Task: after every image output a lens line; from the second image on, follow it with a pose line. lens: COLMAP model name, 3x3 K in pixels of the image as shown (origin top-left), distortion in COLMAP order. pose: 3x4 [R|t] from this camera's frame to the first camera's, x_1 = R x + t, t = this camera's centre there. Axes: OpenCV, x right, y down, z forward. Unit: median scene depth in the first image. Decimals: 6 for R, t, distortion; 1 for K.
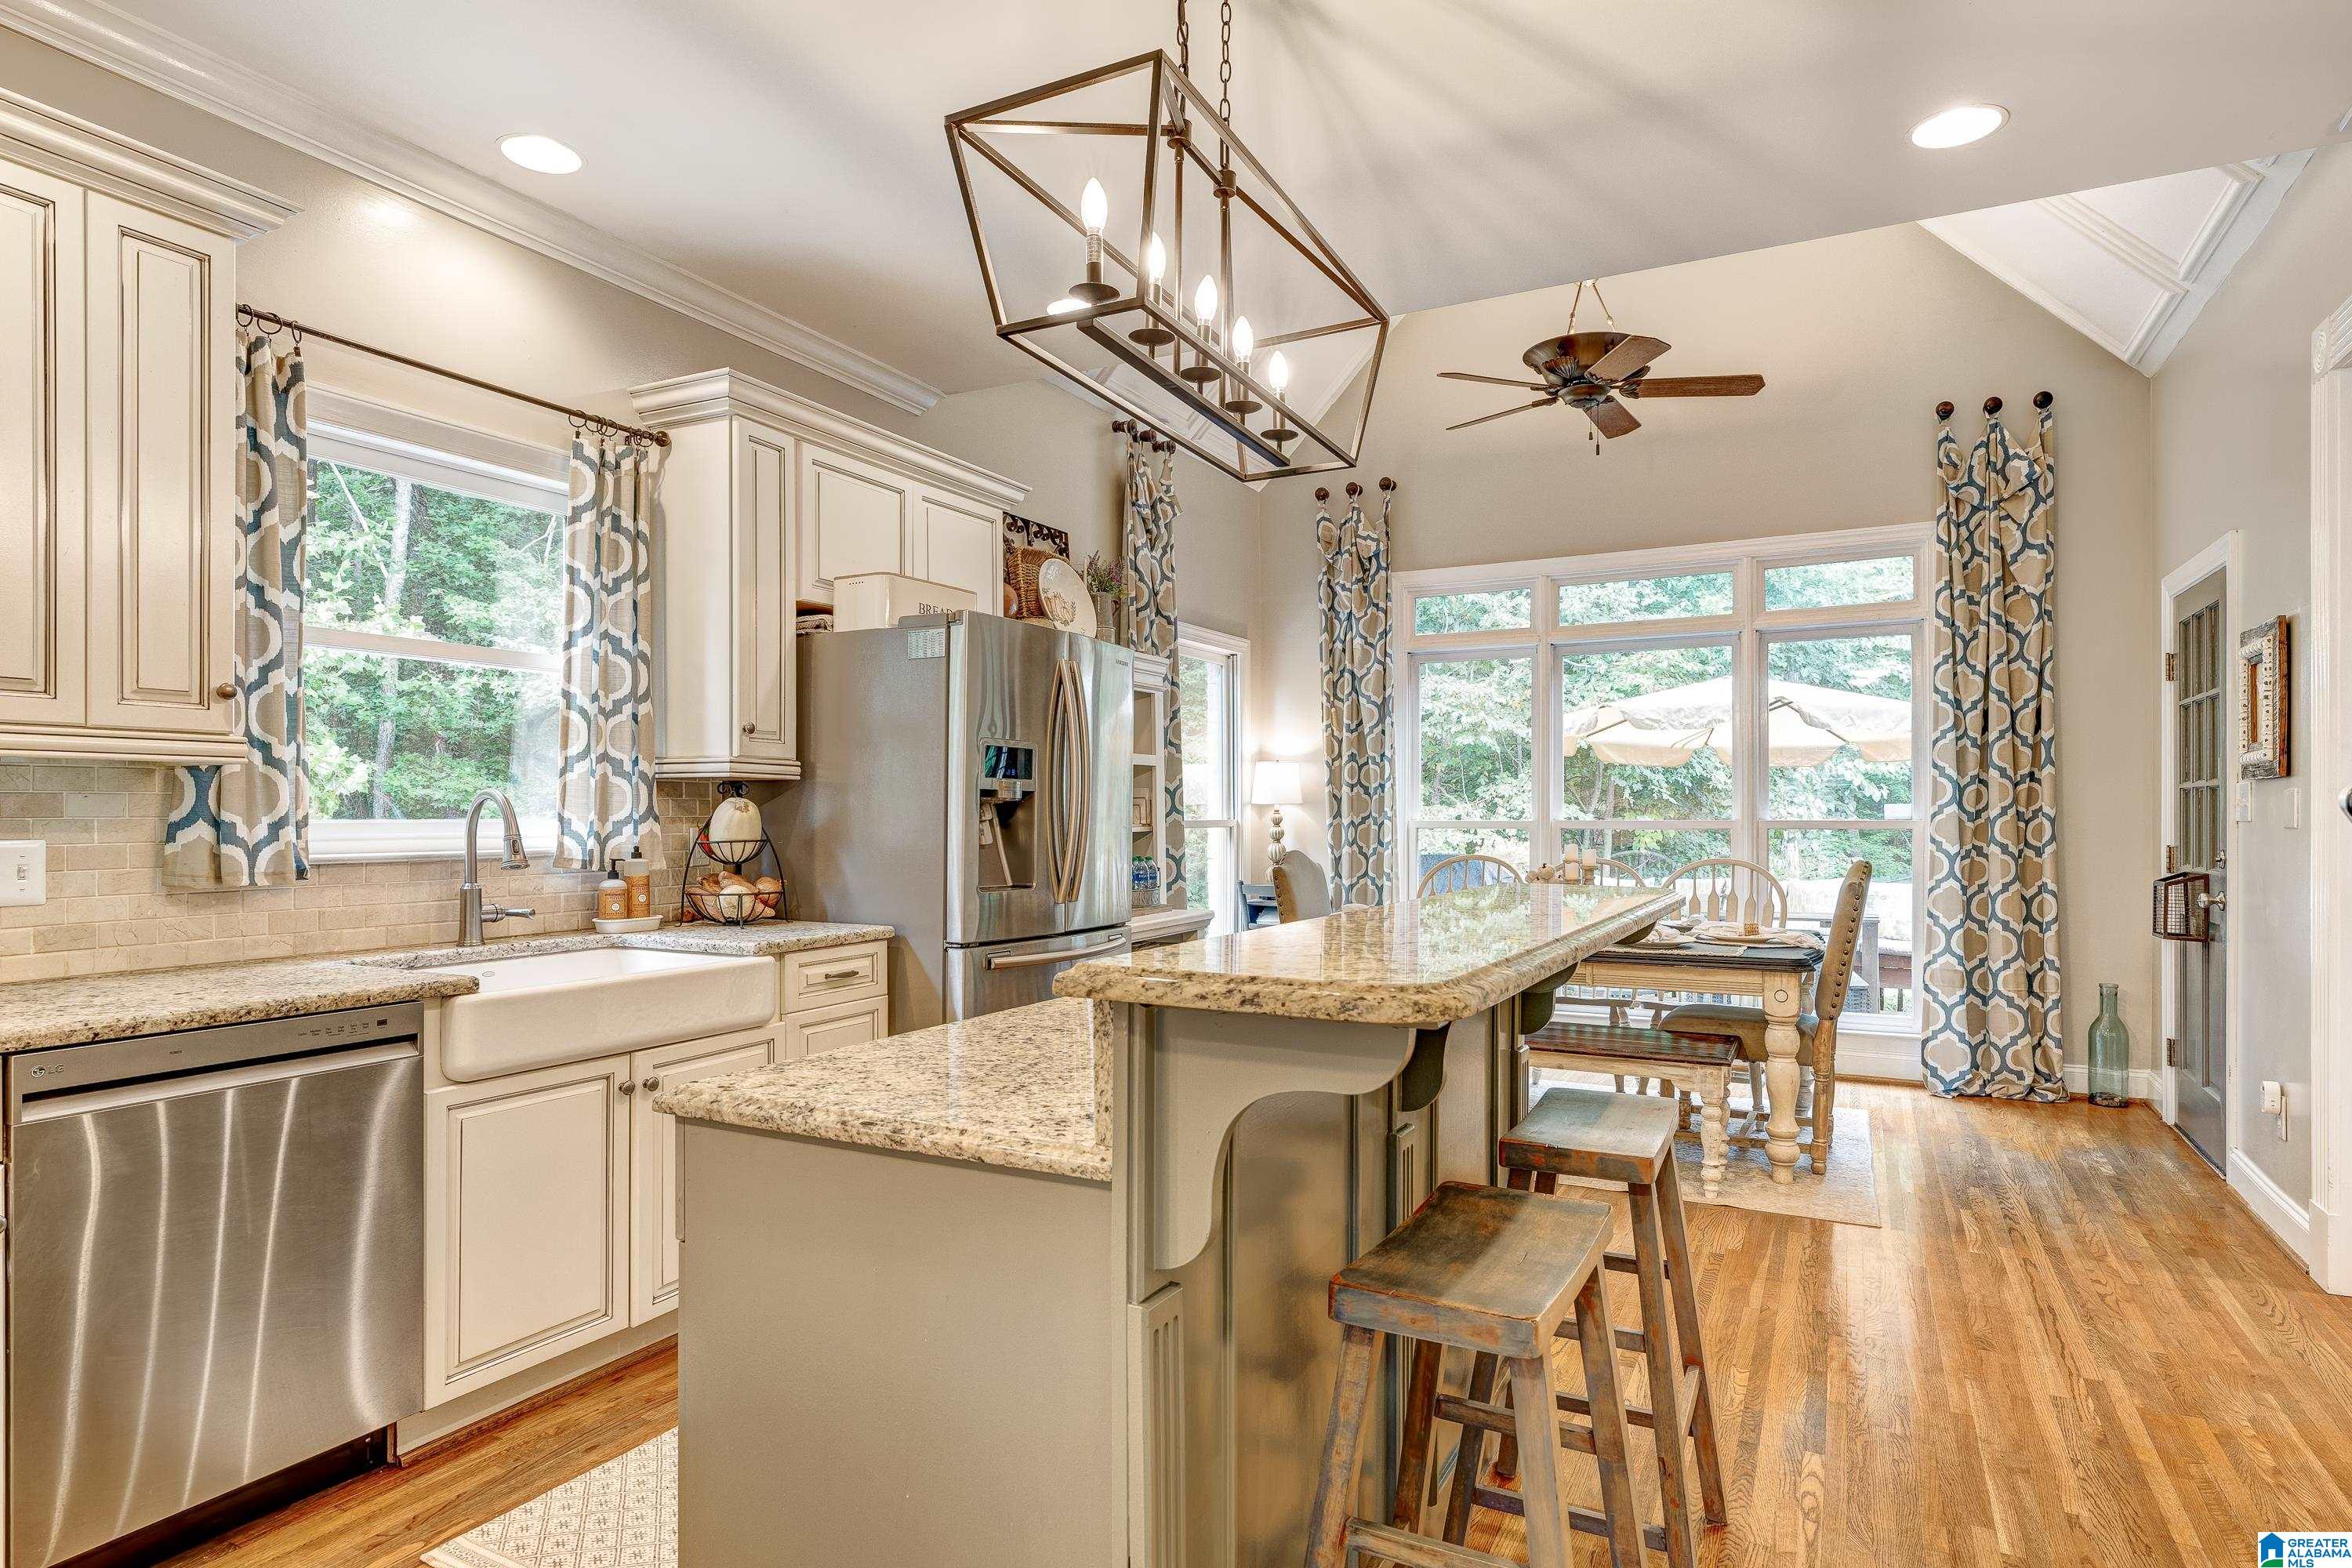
lens RADIAL K [[1287.7, 0, 1172.6], [0, 1287.7, 806.4], [0, 0, 1]] dist [-0.002991, -0.000392]
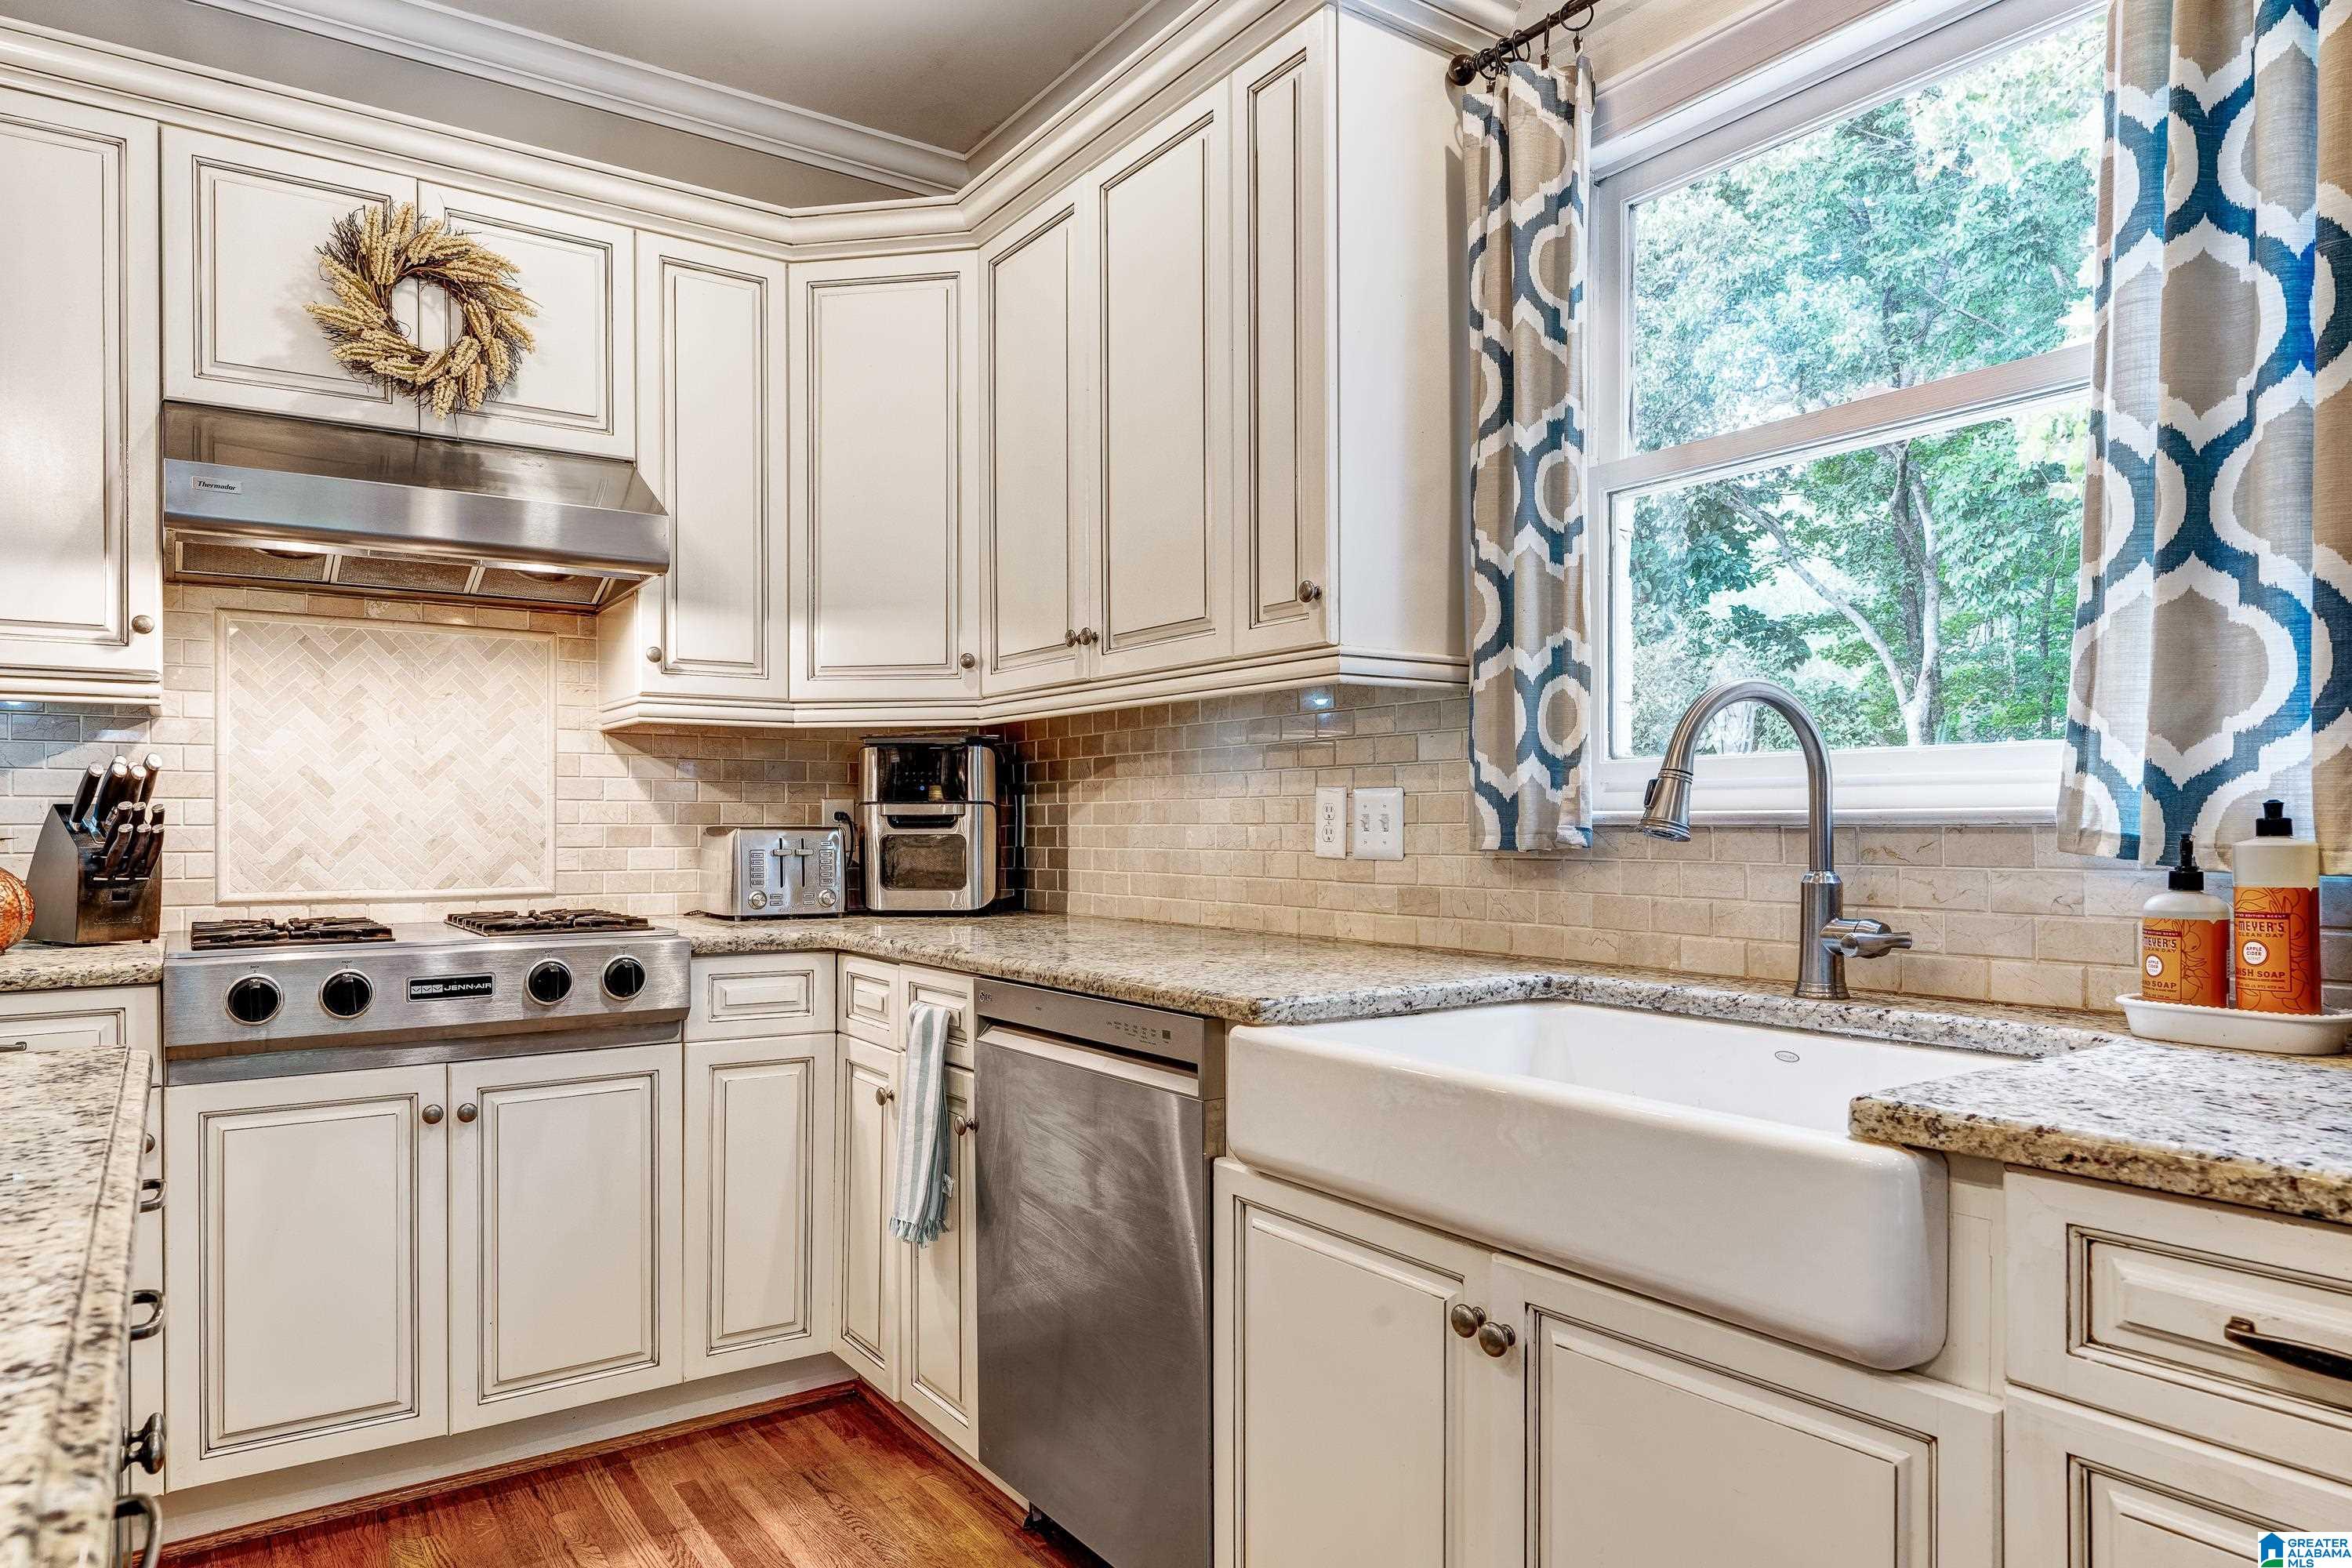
lens RADIAL K [[1436.4, 0, 1165.4], [0, 1436.4, 830.0], [0, 0, 1]] dist [-0.002283, 0.000773]
pose [[-0.454403, 0.004798, -0.890784, 0.070556], [0.005088, 0.999983, 0.002791, 0.043301], [0.890782, -0.003264, -0.454419, 1.100783]]
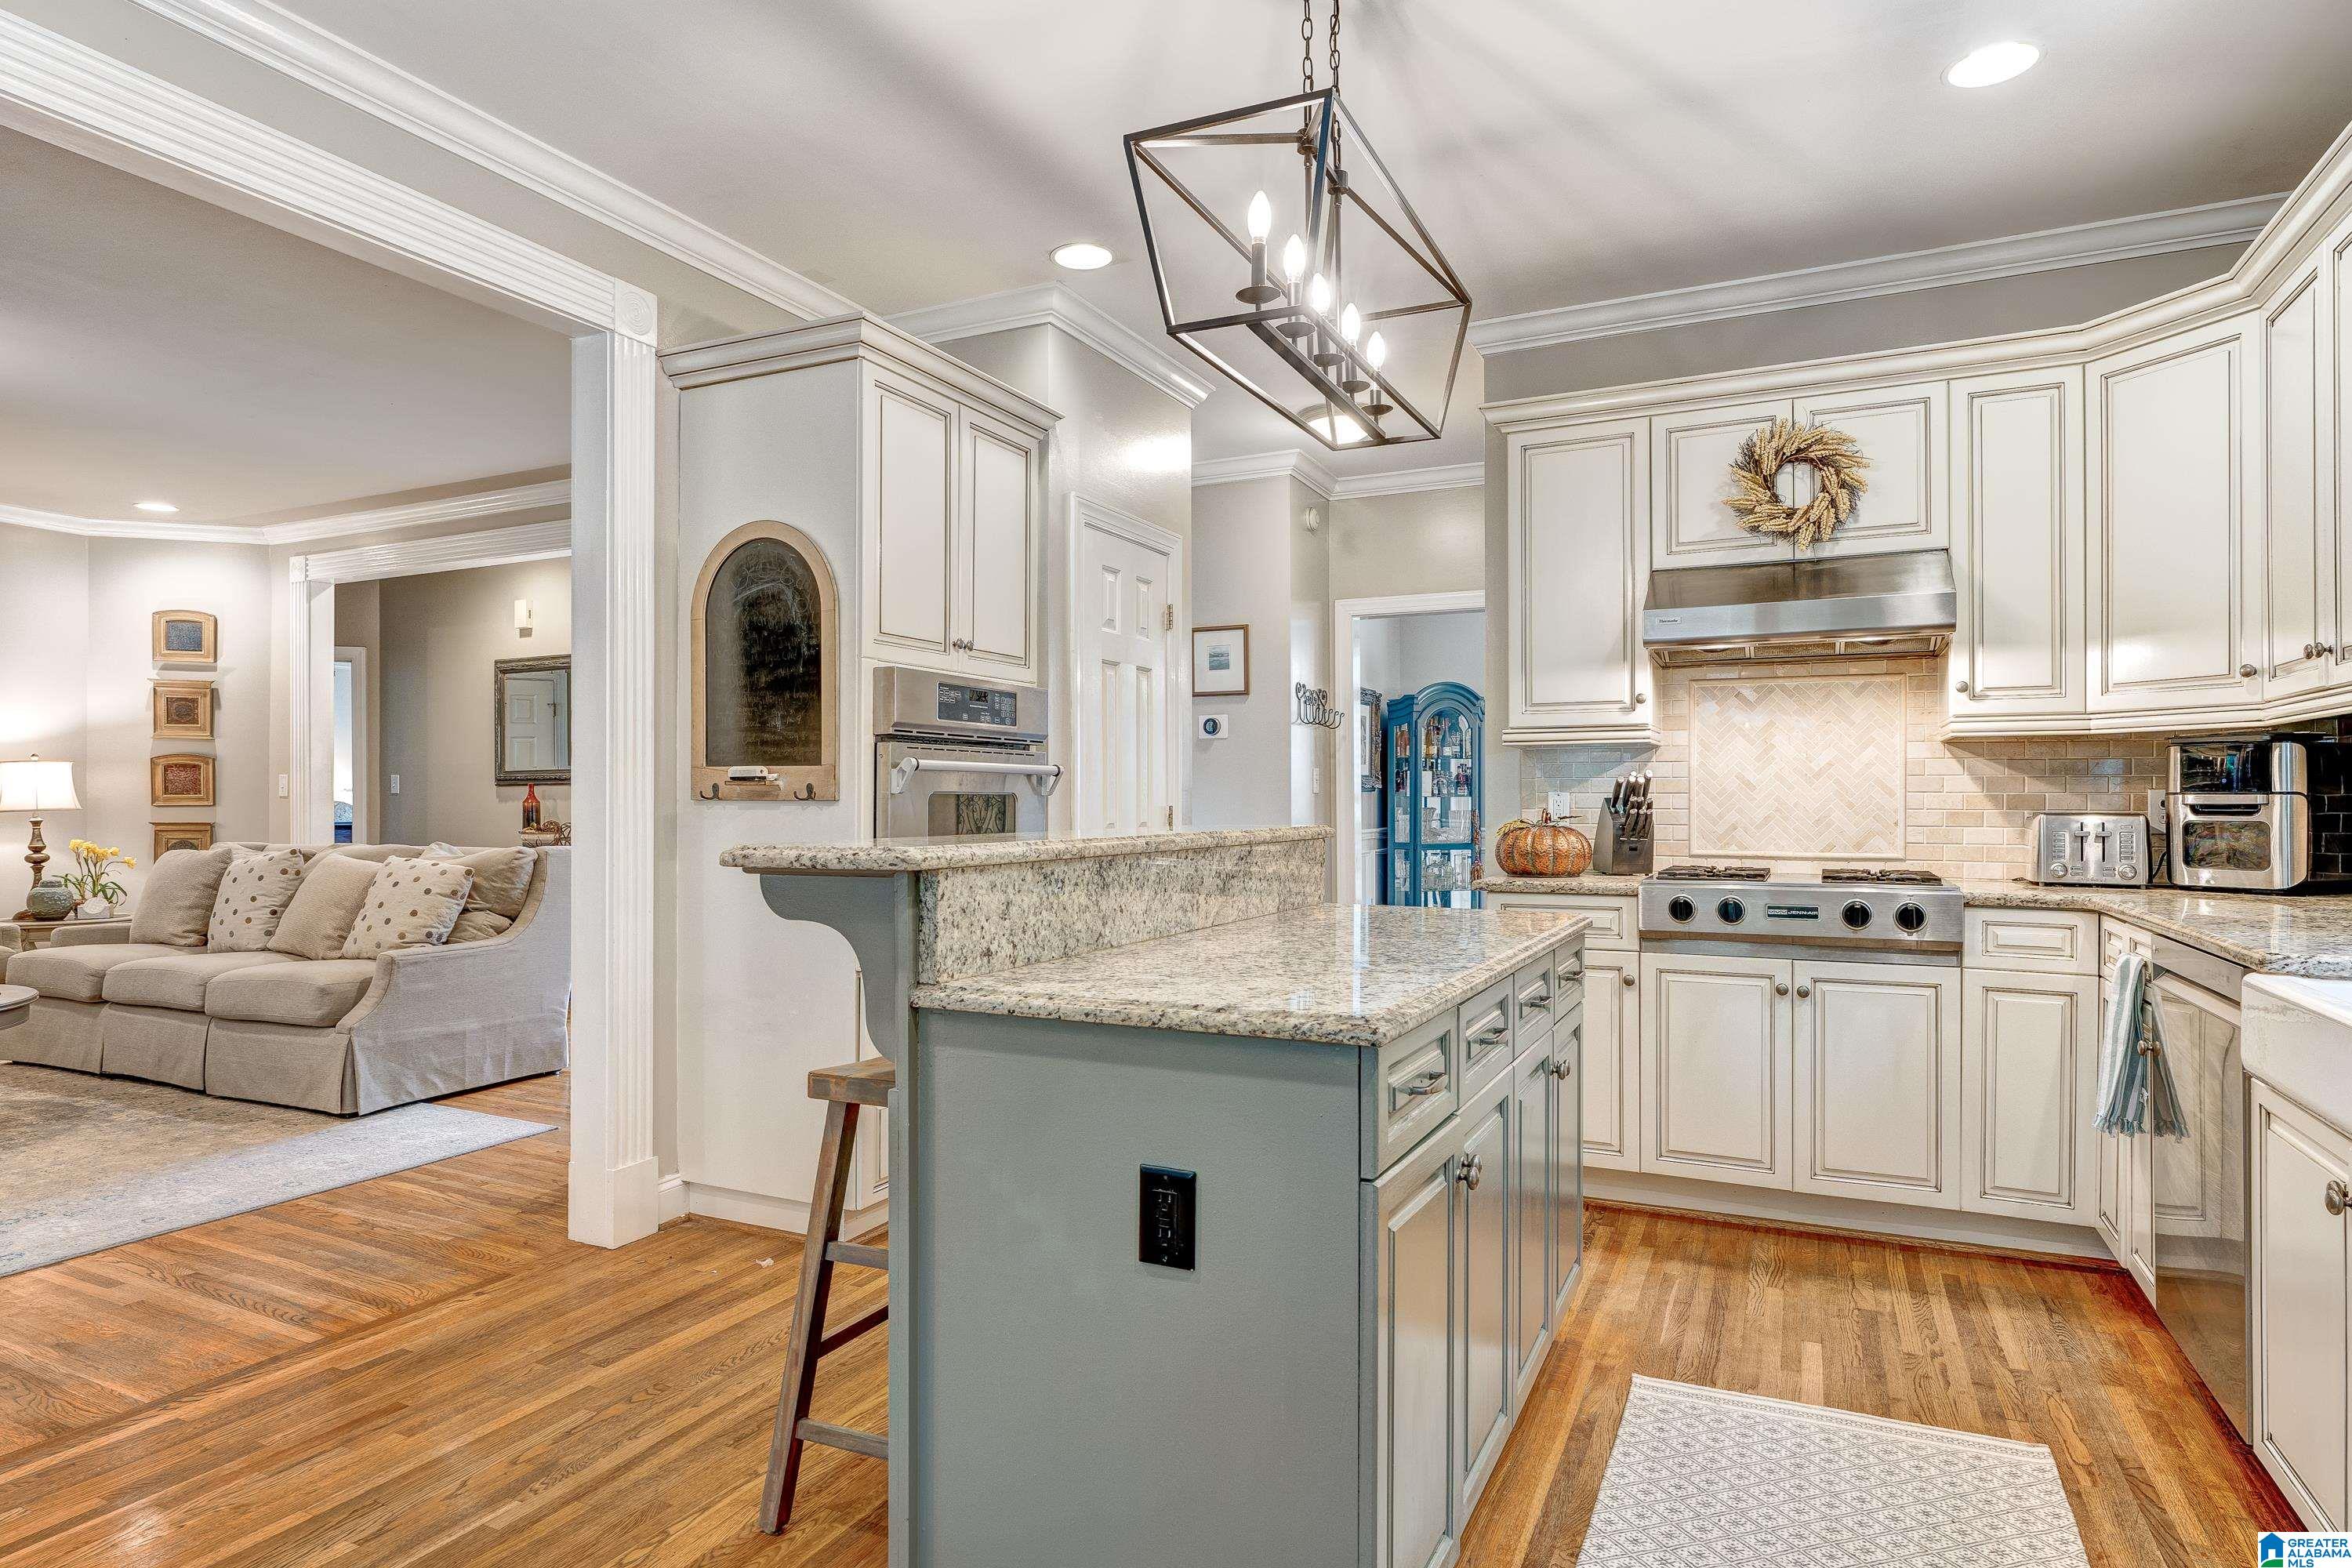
lens RADIAL K [[1314.3, 0, 1184.3], [0, 1314.3, 787.8], [0, 0, 1]] dist [-0.001852, 0.002684]
pose [[-0.998634, 0.000120, -0.052252, 0.147951], [0.000790, 0.999918, -0.012787, 0.033925], [0.052247, -0.012811, -0.998552, 1.540840]]
